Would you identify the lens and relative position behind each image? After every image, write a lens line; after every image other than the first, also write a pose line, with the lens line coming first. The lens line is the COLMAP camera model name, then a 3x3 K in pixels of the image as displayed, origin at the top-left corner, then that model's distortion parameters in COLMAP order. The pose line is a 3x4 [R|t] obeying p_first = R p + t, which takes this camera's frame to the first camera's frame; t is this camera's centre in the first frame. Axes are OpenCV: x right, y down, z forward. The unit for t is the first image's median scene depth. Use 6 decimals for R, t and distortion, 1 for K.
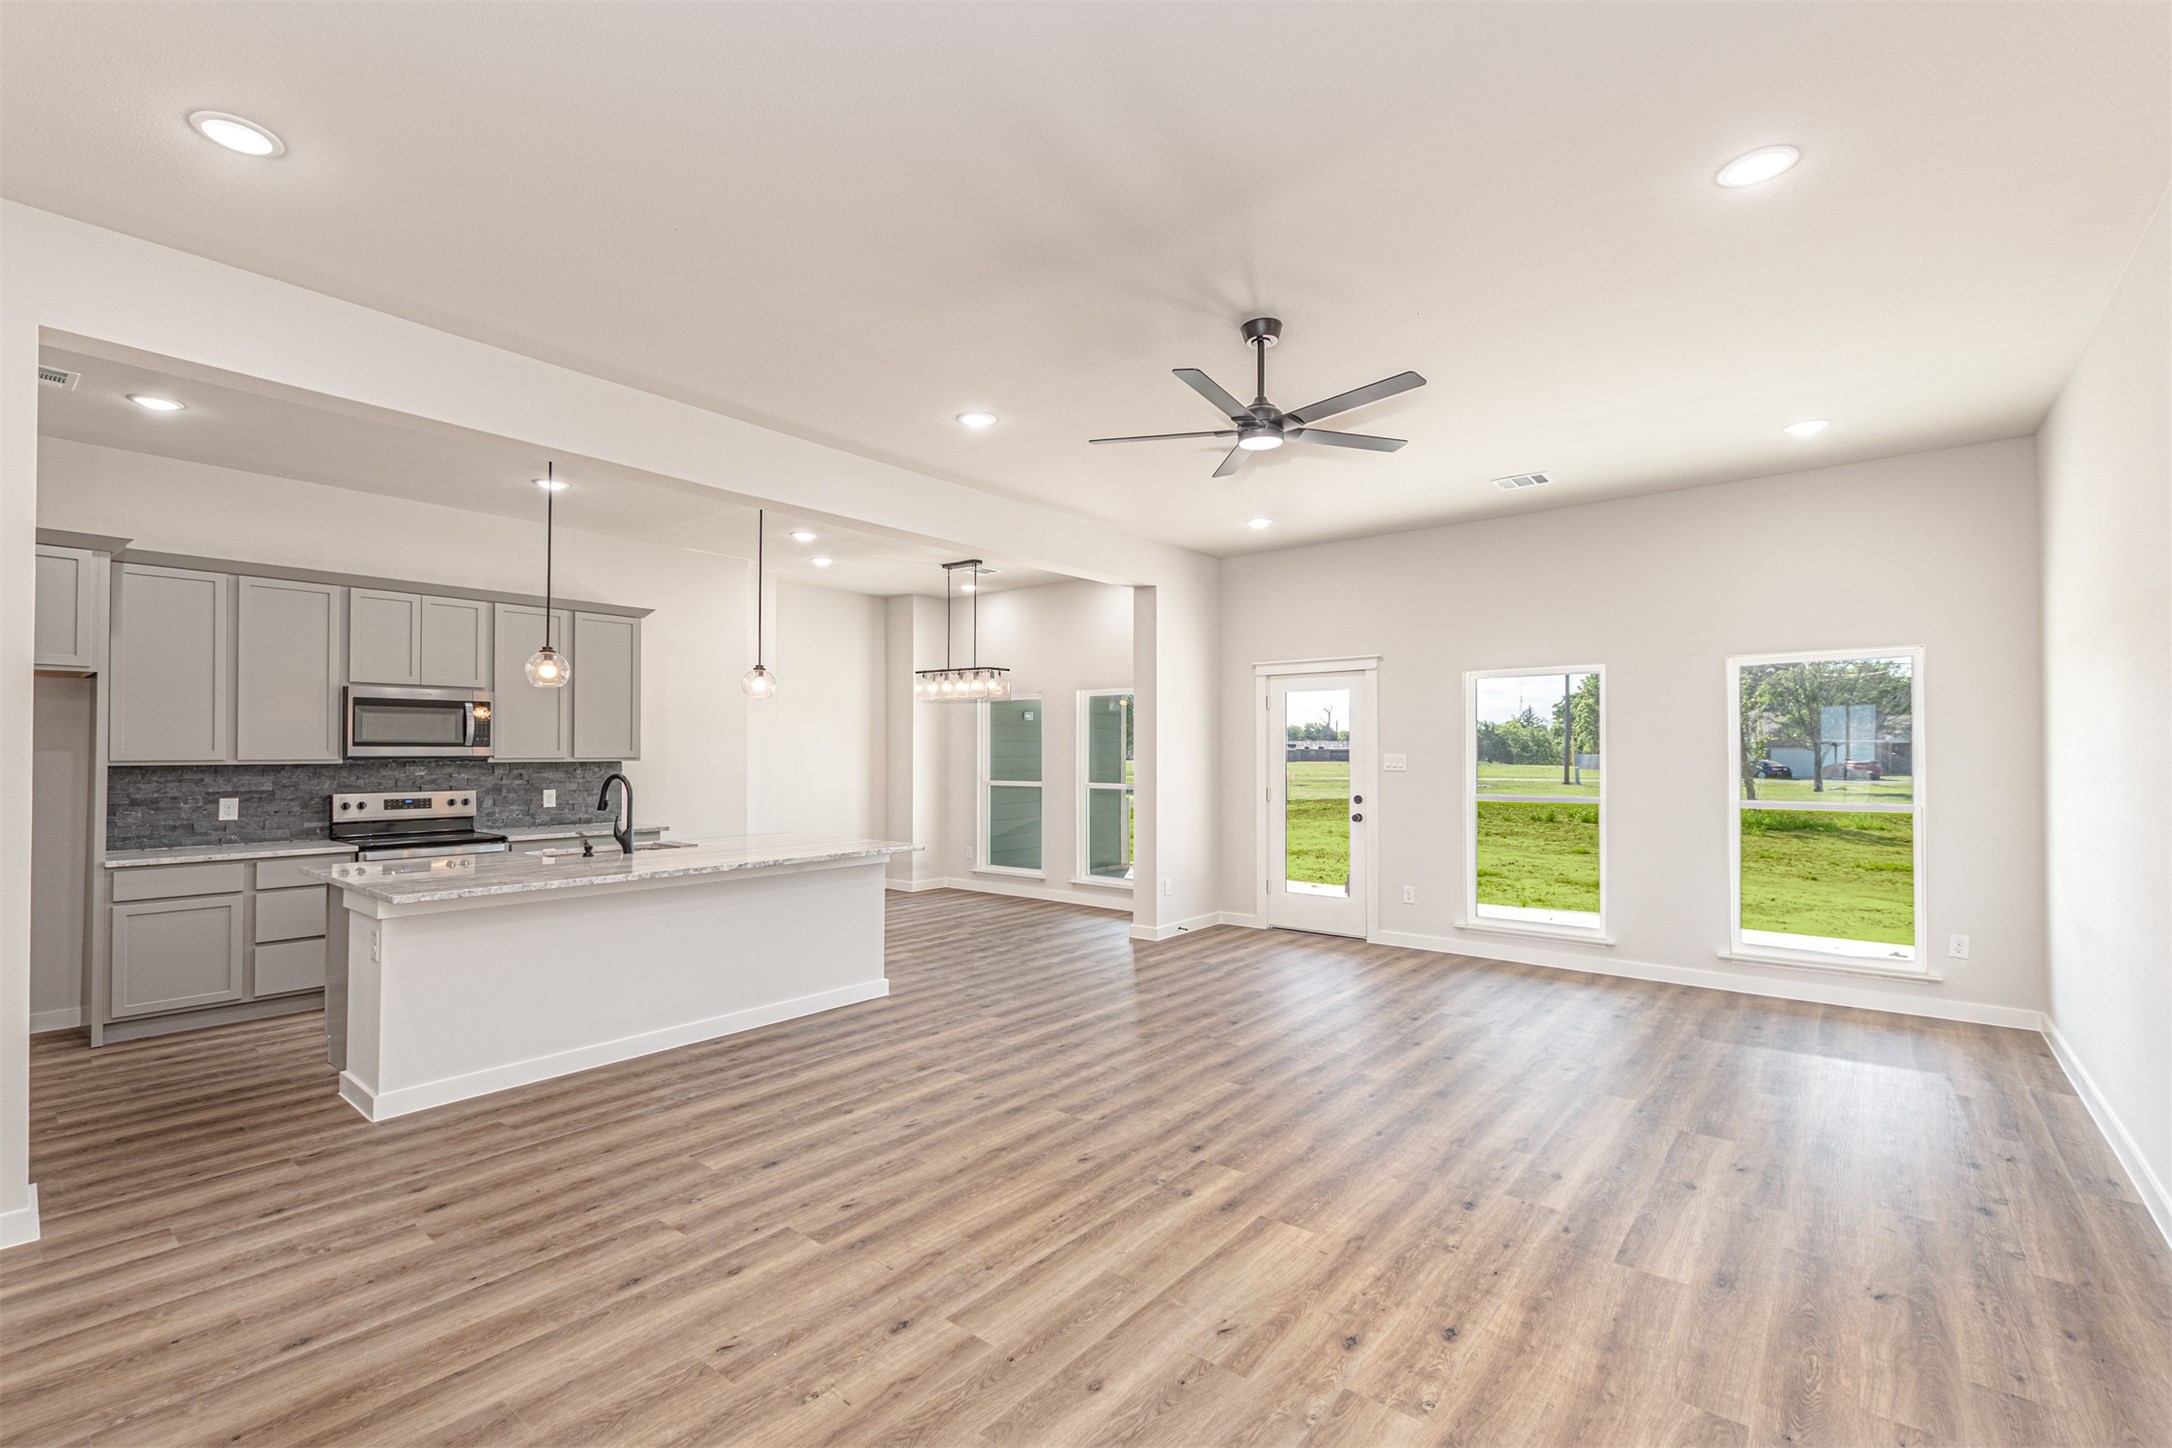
lens RADIAL K [[966.4, 0, 1092.1], [0, 966.4, 737.1], [0, 0, 1]] dist [0.008580, -0.004263]
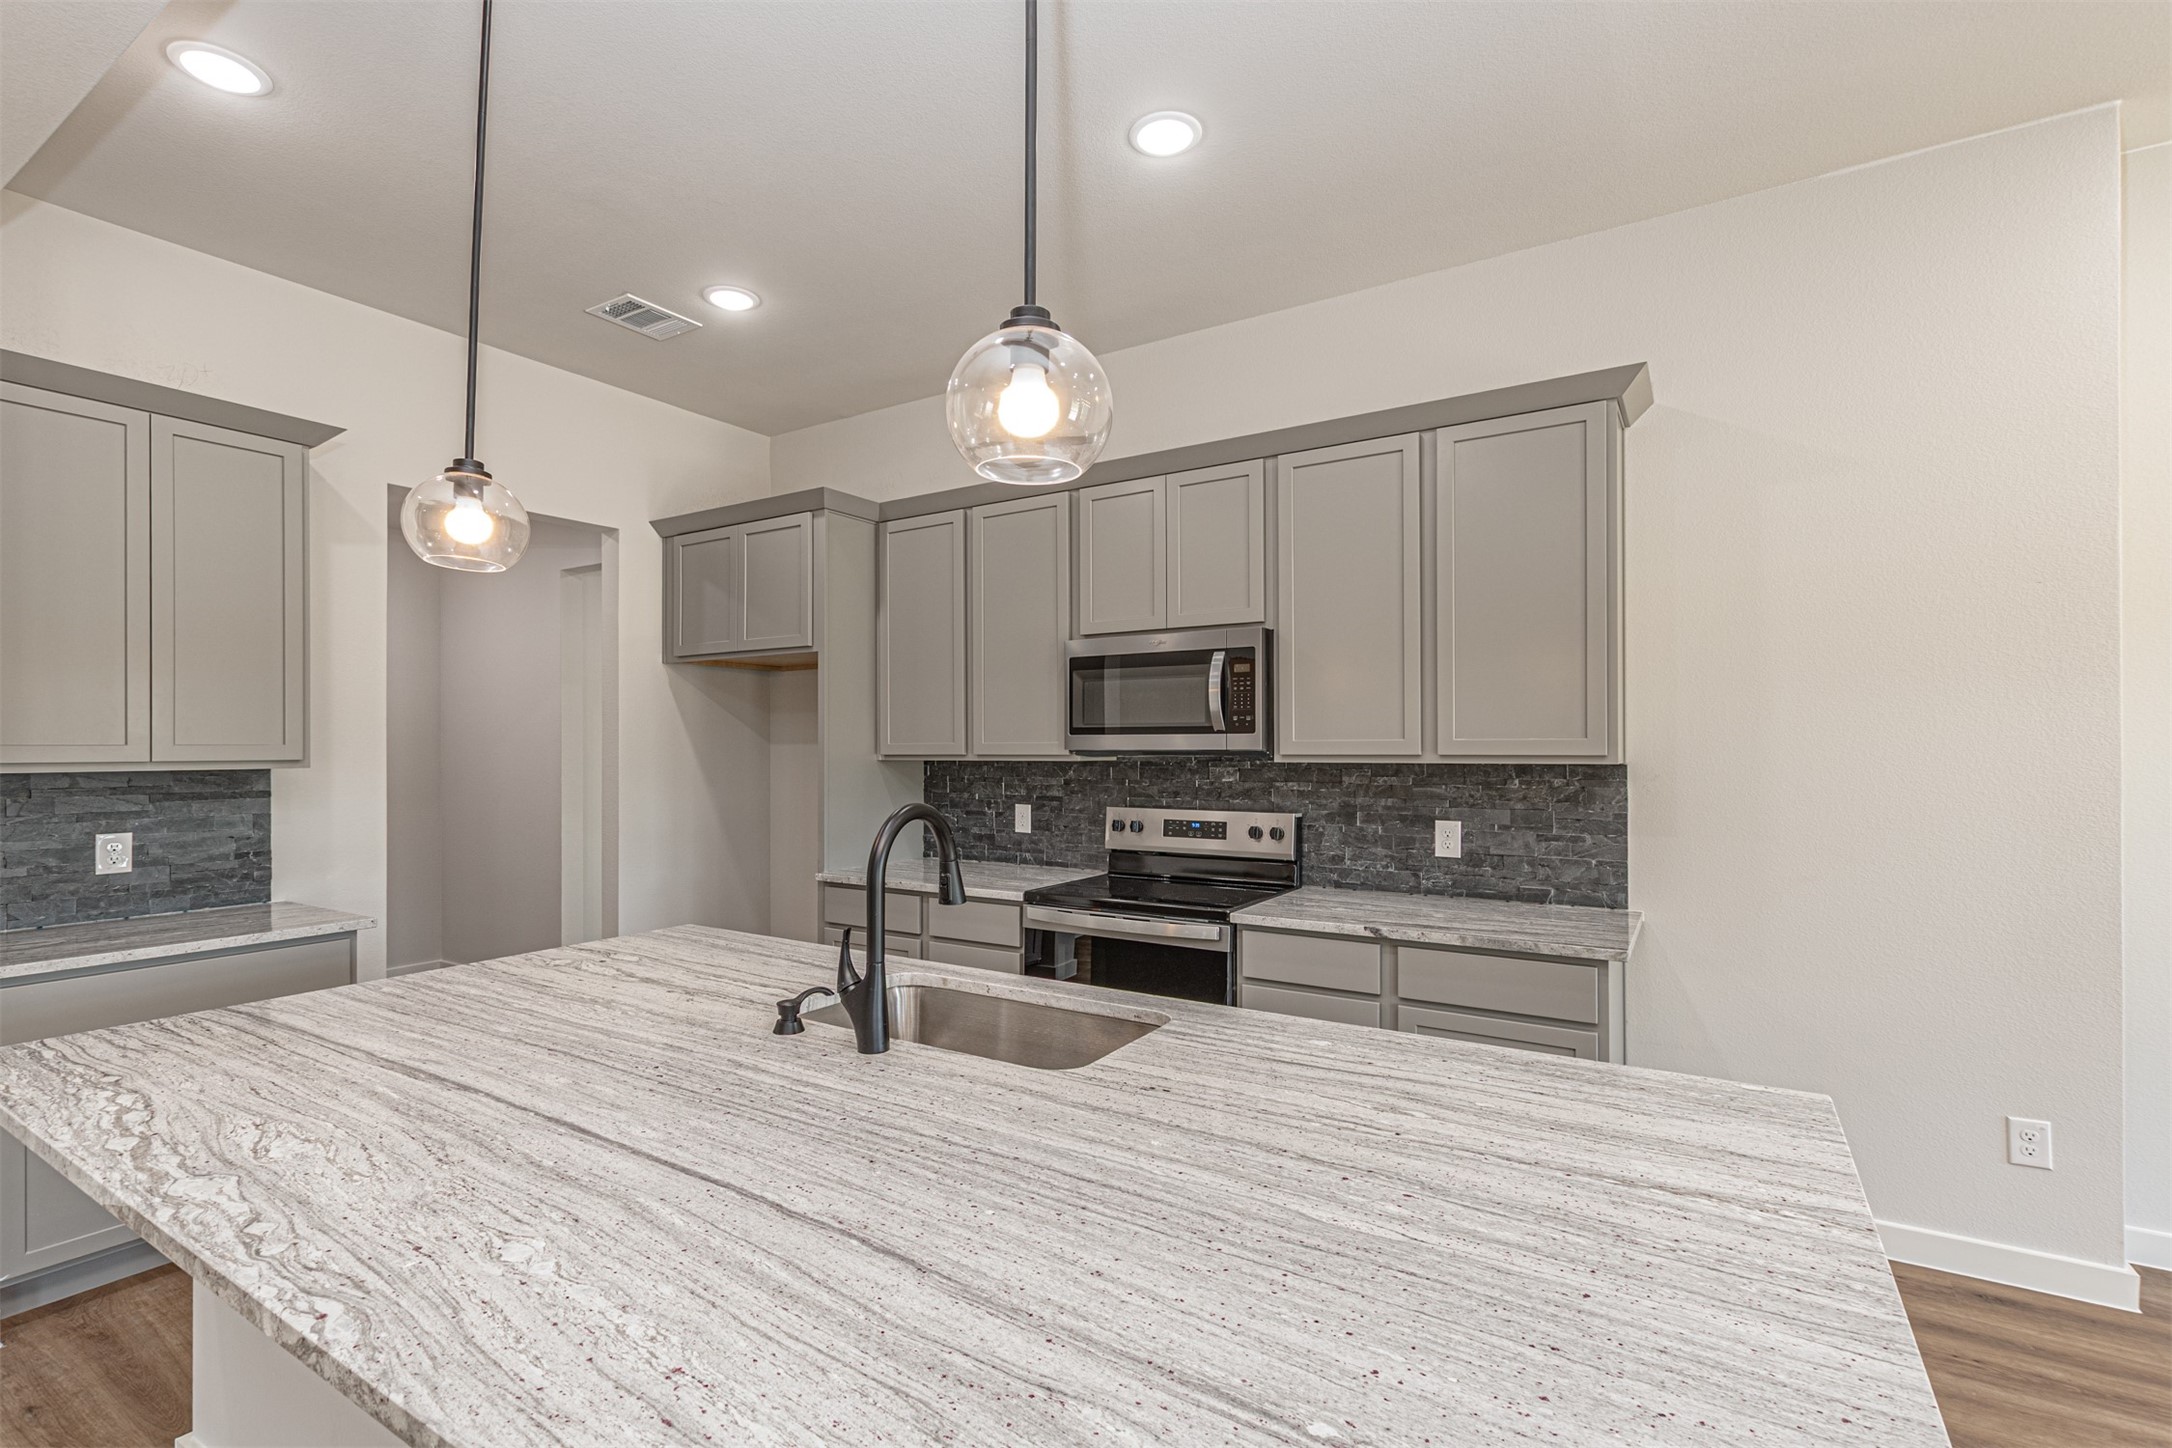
lens RADIAL K [[966.4, 0, 1067.8], [0, 966.4, 705.4], [0, 0, 1]] dist [0.008580, -0.004263]
pose [[0.100568, -0.044516, -0.993934, -0.168964], [0.018730, 0.998906, -0.042844, 0.023561], [0.994754, -0.014308, 0.101291, 1.213691]]
